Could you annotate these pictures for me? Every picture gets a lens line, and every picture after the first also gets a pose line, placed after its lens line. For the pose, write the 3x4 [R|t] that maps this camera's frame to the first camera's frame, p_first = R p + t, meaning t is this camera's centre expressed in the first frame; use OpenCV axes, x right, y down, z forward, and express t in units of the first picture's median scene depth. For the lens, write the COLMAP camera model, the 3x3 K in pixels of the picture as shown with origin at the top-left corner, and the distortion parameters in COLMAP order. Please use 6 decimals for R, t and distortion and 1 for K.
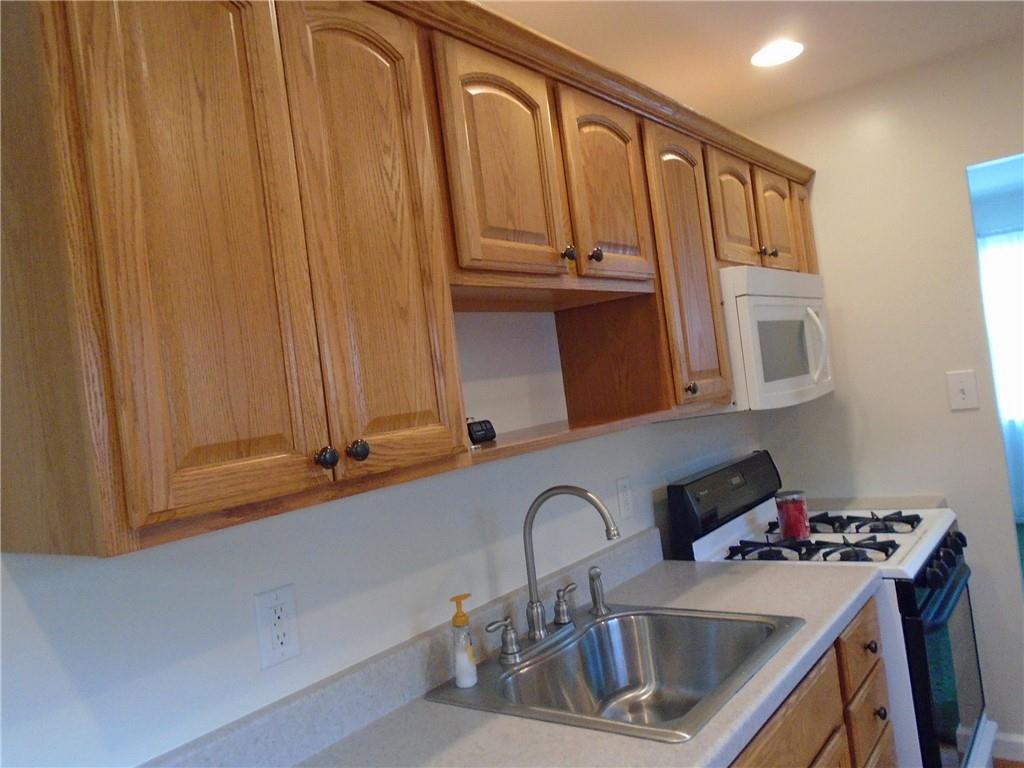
lens RADIAL K [[805.7, 0, 512.0], [0, 805.7, 384.0], [0, 0, 1]] dist [-0.003274, -0.003301]
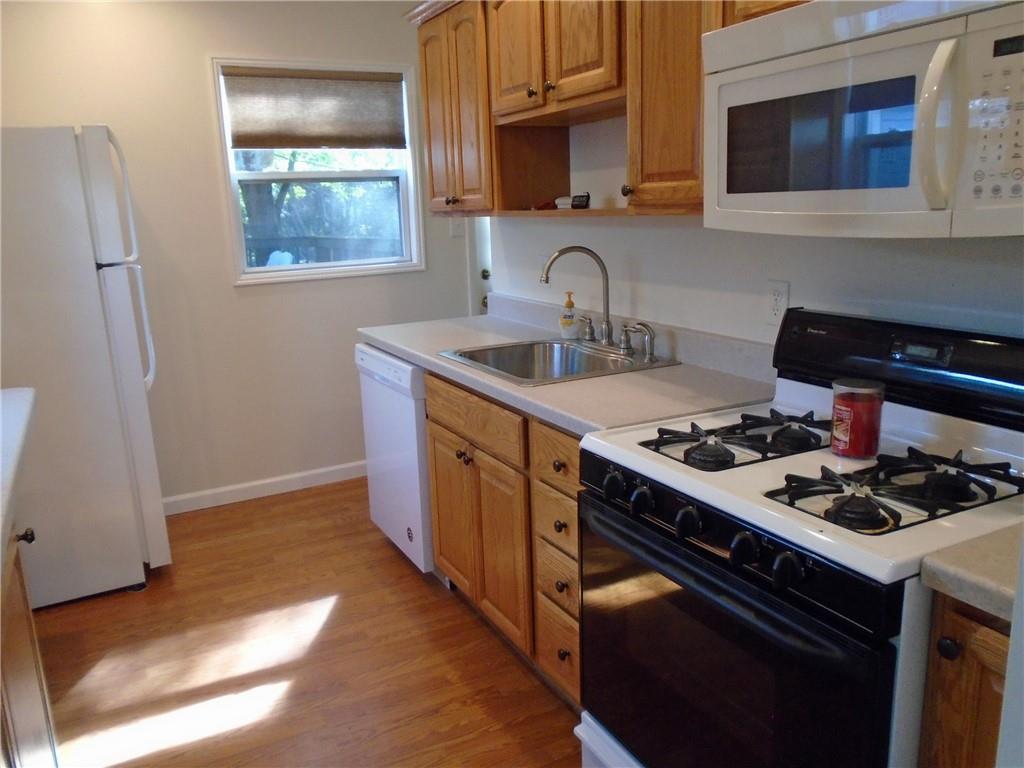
lens RADIAL K [[805.7, 0, 512.0], [0, 805.7, 384.0], [0, 0, 1]] dist [-0.003274, -0.003301]
pose [[-0.427133, 0.332609, -0.840790, 1.403871], [0.095935, 0.941306, 0.323636, -0.125673], [0.899085, 0.057574, -0.433971, 1.491375]]
